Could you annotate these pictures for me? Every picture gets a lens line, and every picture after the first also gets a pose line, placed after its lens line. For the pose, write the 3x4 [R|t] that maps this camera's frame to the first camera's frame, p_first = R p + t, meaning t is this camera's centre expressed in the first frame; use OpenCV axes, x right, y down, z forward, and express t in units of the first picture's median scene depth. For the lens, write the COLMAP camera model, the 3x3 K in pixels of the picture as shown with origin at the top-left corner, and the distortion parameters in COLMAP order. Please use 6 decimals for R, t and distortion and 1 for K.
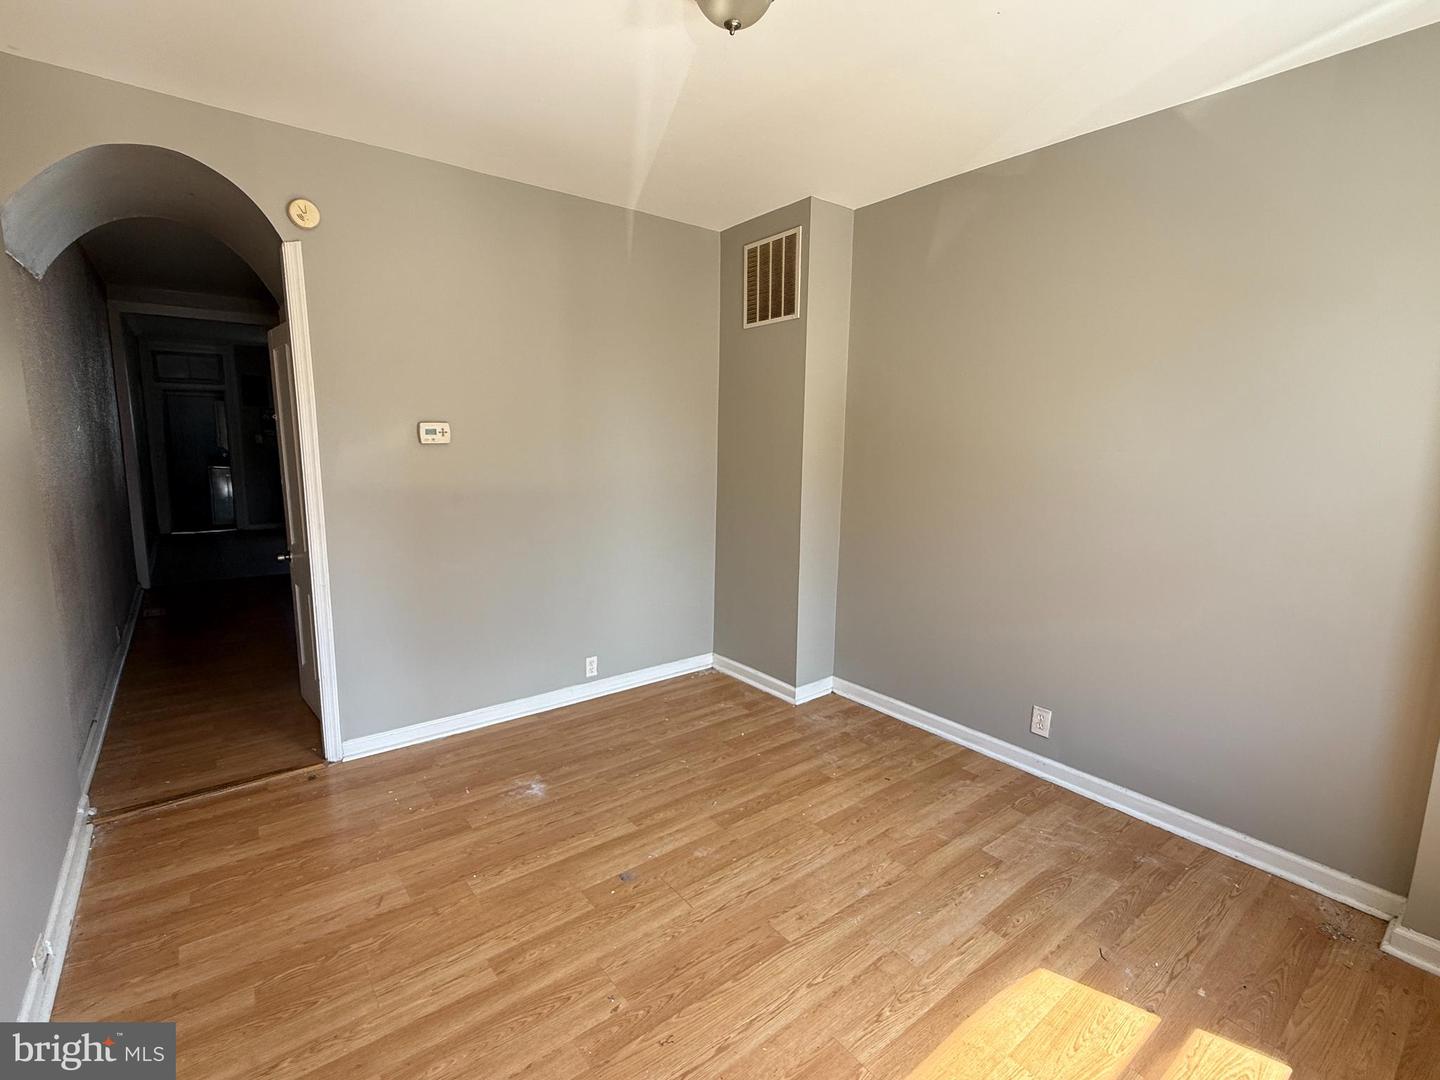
lens RADIAL K [[662.0, 0, 722.5], [0, 662.0, 541.0], [0, 0, 1]] dist [-0.000733, -0.000227]
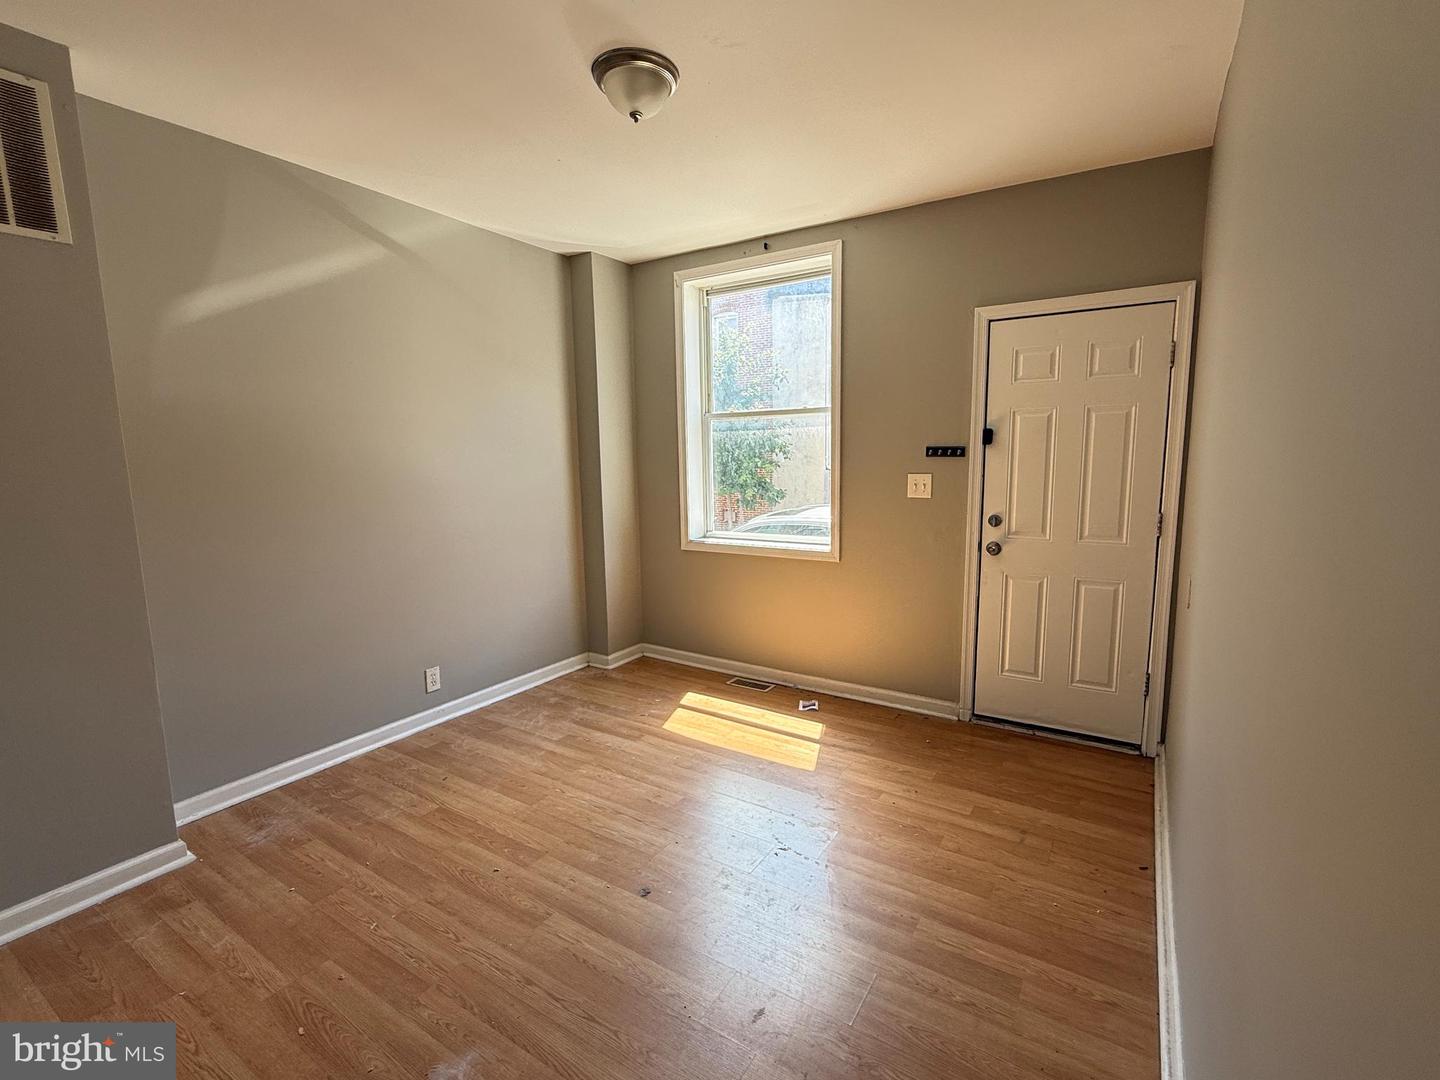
lens RADIAL K [[662.0, 0, 722.5], [0, 662.0, 540.2], [0, 0, 1]] dist [-0.000733, -0.000227]
pose [[-0.332617, -0.139115, 0.932745, -0.837747], [0.152209, 0.968173, 0.198677, -0.139911], [-0.930698, 0.208056, -0.300856, 0.884313]]
